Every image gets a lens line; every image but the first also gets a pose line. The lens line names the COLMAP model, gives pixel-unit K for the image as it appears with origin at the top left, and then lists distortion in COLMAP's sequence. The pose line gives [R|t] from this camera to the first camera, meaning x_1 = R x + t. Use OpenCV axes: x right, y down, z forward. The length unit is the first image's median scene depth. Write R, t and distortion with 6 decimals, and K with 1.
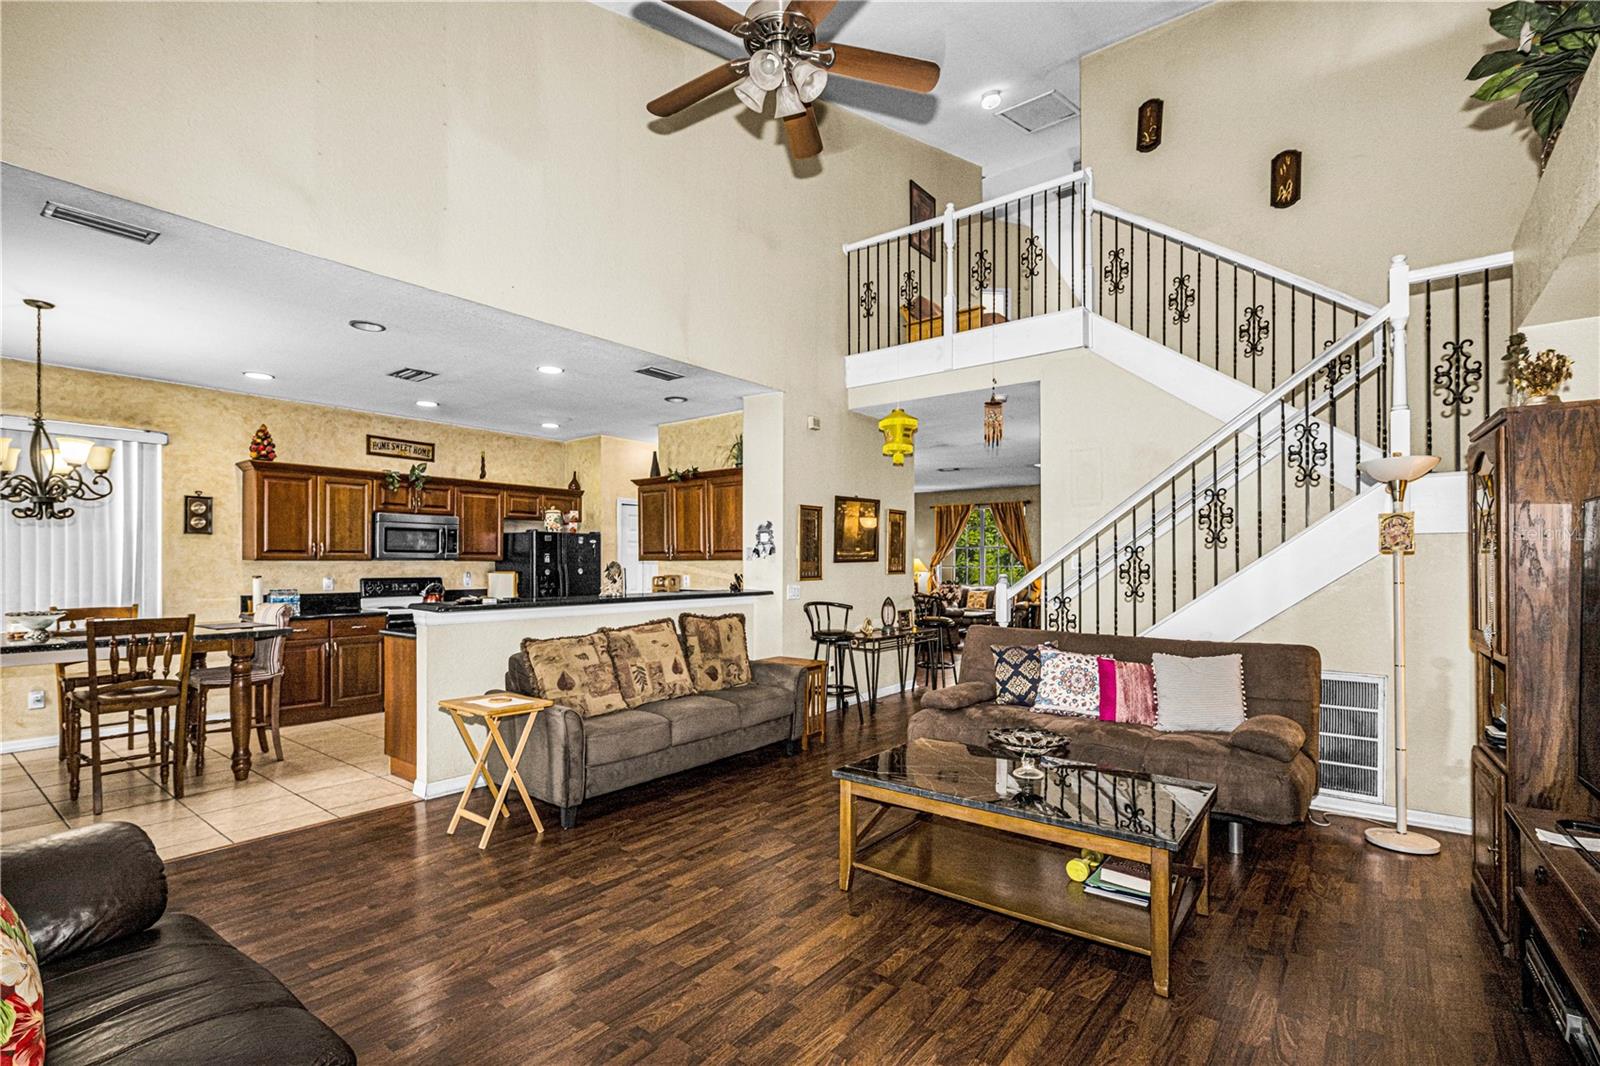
lens RADIAL K [[730.7, 0, 796.5], [0, 730.7, 560.3], [0, 0, 1]] dist [-0.001534, -0.000334]
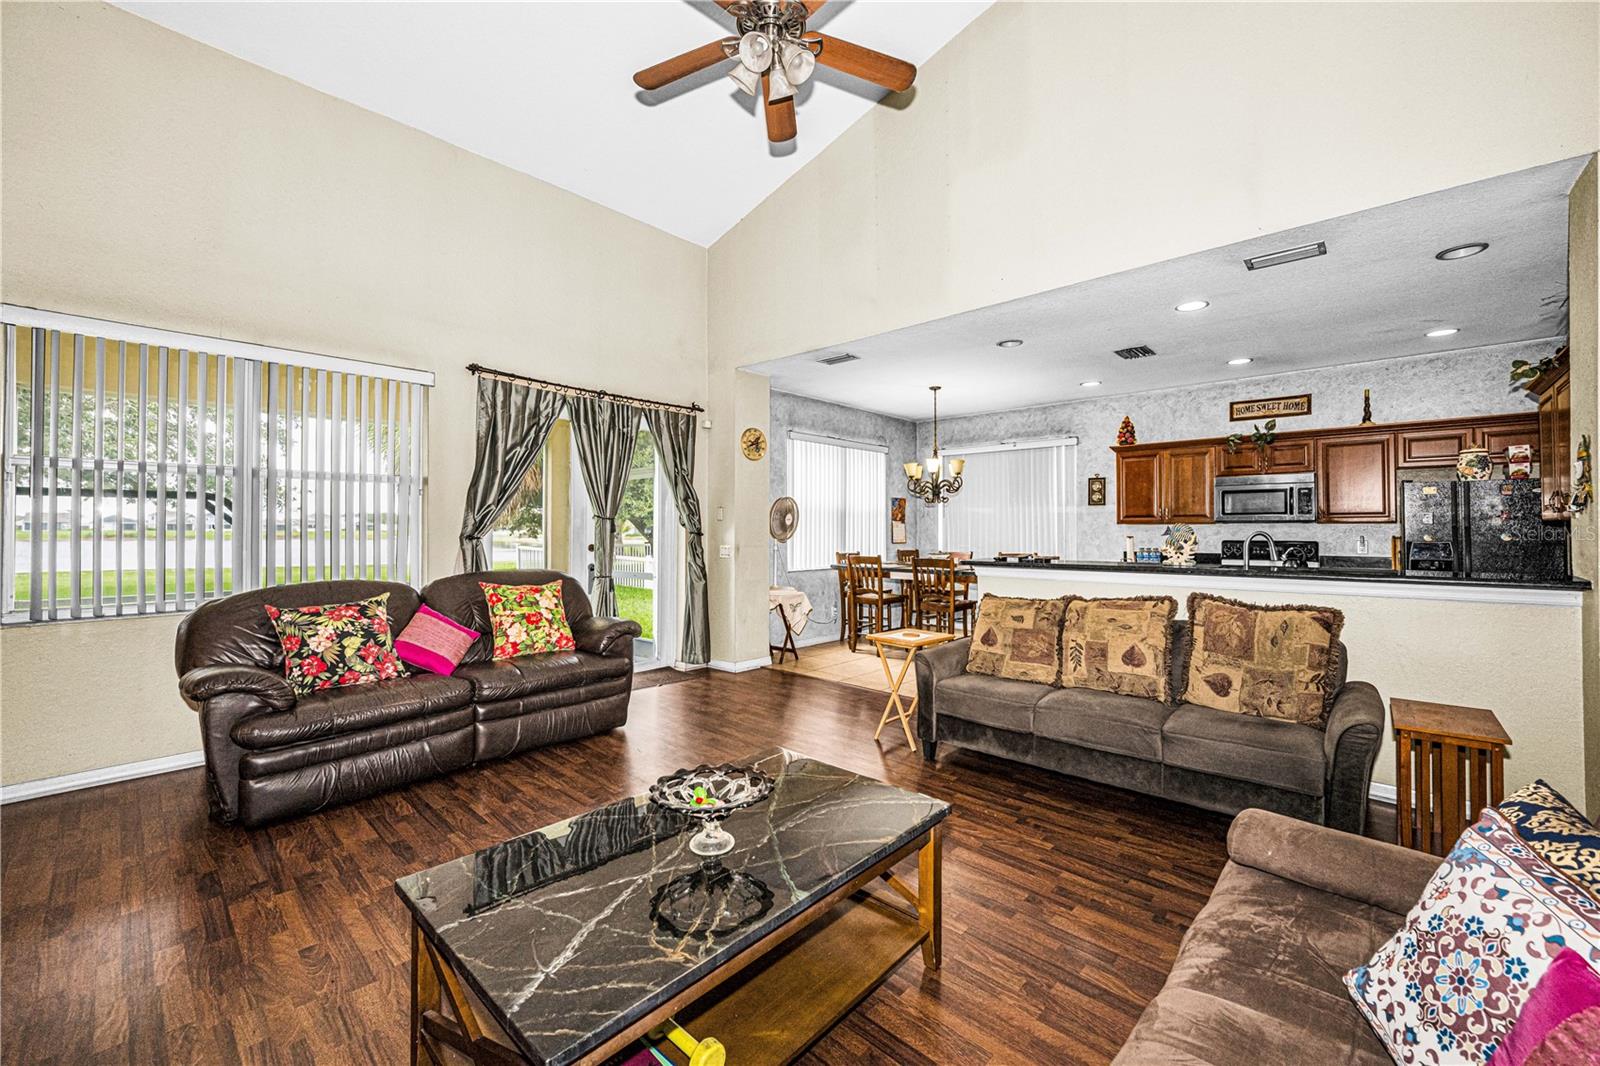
lens RADIAL K [[645.5, 0, 810.7], [0, 645.5, 524.1], [0, 0, 1]] dist [-0.000872, -0.000370]
pose [[-0.074097, -0.005165, -0.997238, 0.424307], [0.006452, 0.999963, -0.005659, 0.002981], [0.997230, -0.006854, -0.074061, 0.536310]]
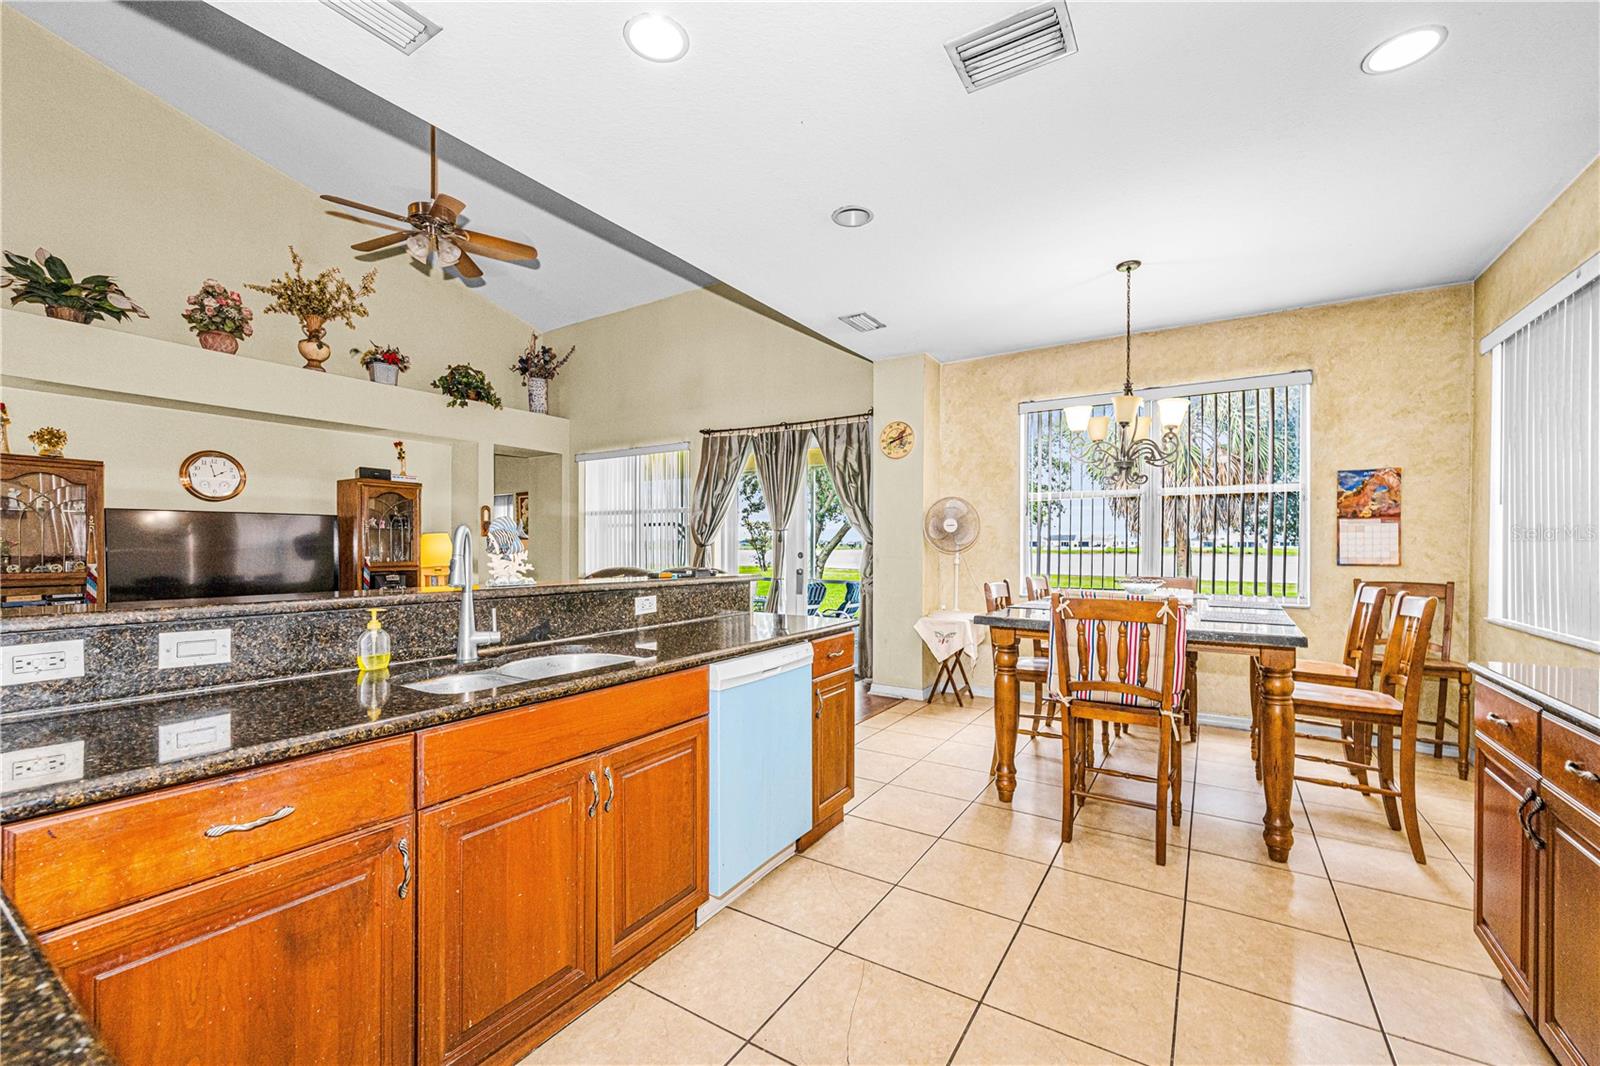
lens RADIAL K [[646.3, 0, 793.6], [0, 646.3, 551.8], [0, 0, 1]] dist [-0.001072, -0.000248]
pose [[-0.995682, 0.002309, -0.092804, -0.339154], [0.002048, 0.999994, 0.002905, 0.020443], [0.092810, 0.002702, -0.995680, 1.221893]]
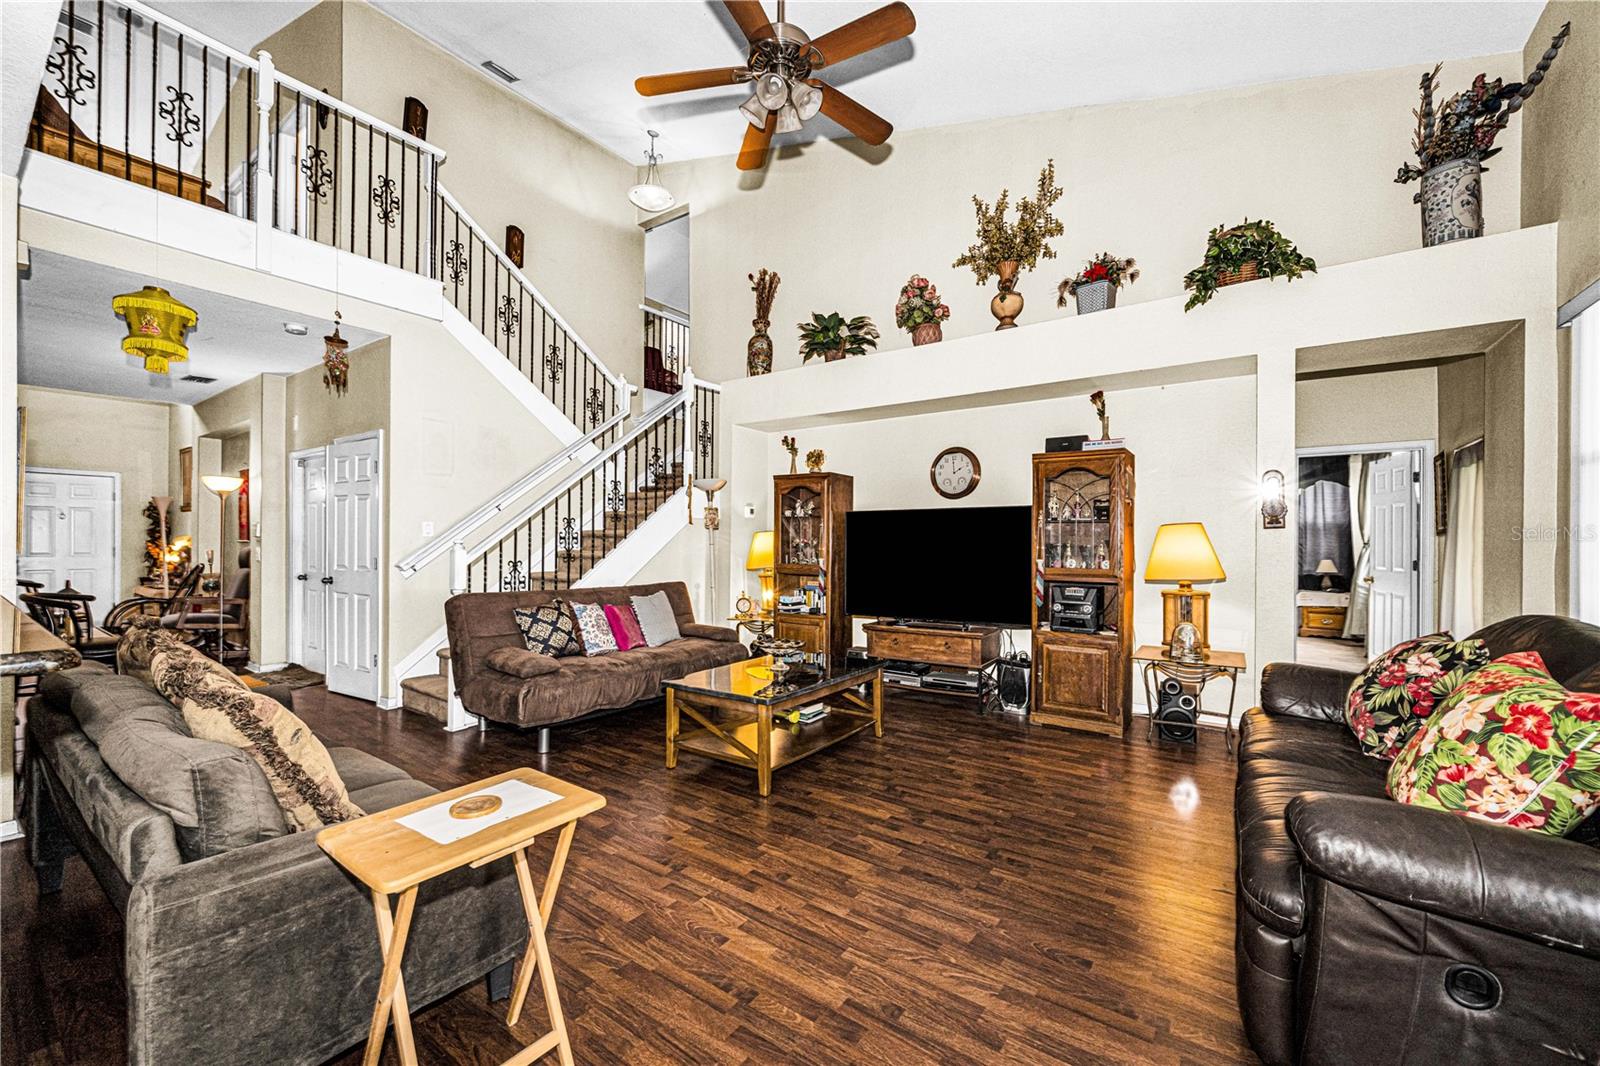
lens RADIAL K [[635.5, 0, 798.5], [0, 635.5, 539.9], [0, 0, 1]] dist [-0.000062, -0.000054]
pose [[-0.047710, 0.002682, 0.998858, -0.480130], [-0.011463, 0.999929, -0.003232, 0.012788], [-0.998795, -0.011604, -0.047676, 0.482219]]
